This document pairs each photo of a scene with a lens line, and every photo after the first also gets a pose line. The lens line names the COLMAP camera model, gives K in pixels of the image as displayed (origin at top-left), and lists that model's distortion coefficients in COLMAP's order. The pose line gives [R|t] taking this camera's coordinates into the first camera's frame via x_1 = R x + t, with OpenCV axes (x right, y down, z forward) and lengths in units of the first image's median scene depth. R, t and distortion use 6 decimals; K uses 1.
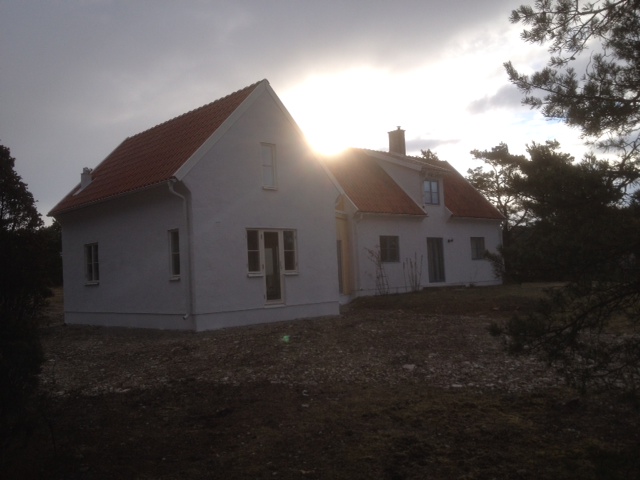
lens RADIAL K [[580.4, 0, 321.2], [0, 580.4, 250.4], [0, 0, 1]] dist [0.165336, -0.356511]
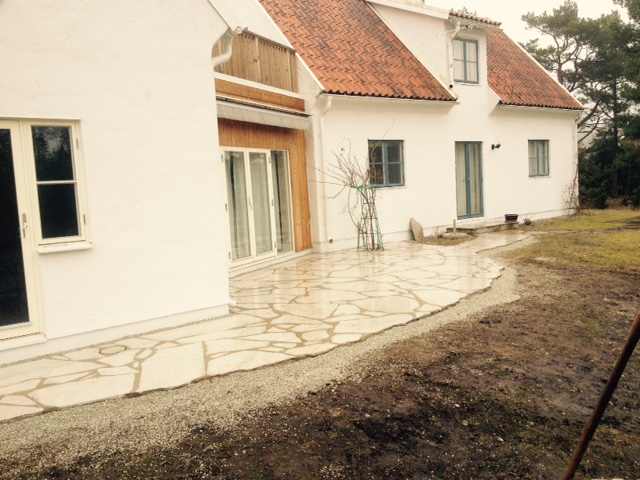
lens RADIAL K [[580.4, 0, 321.2], [0, 580.4, 250.4], [0, 0, 1]] dist [0.165336, -0.356511]
pose [[0.998650, -0.008368, -0.051270, 0.078409], [0.016190, 0.987923, 0.154100, -0.007304], [0.049361, -0.154722, 0.986724, 0.408626]]
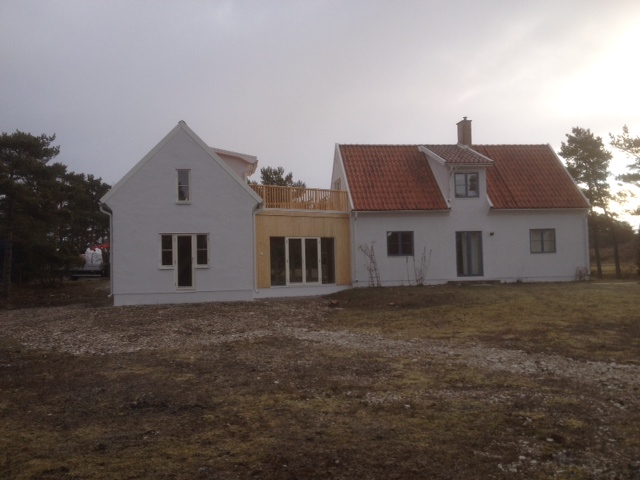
lens RADIAL K [[580.4, 0, 321.2], [0, 580.4, 250.4], [0, 0, 1]] dist [0.165336, -0.356511]
pose [[0.810132, 0.004983, -0.586227, 0.589200], [0.011652, 0.999629, 0.024600, -0.017046], [0.586132, -0.026760, 0.809774, 0.059169]]
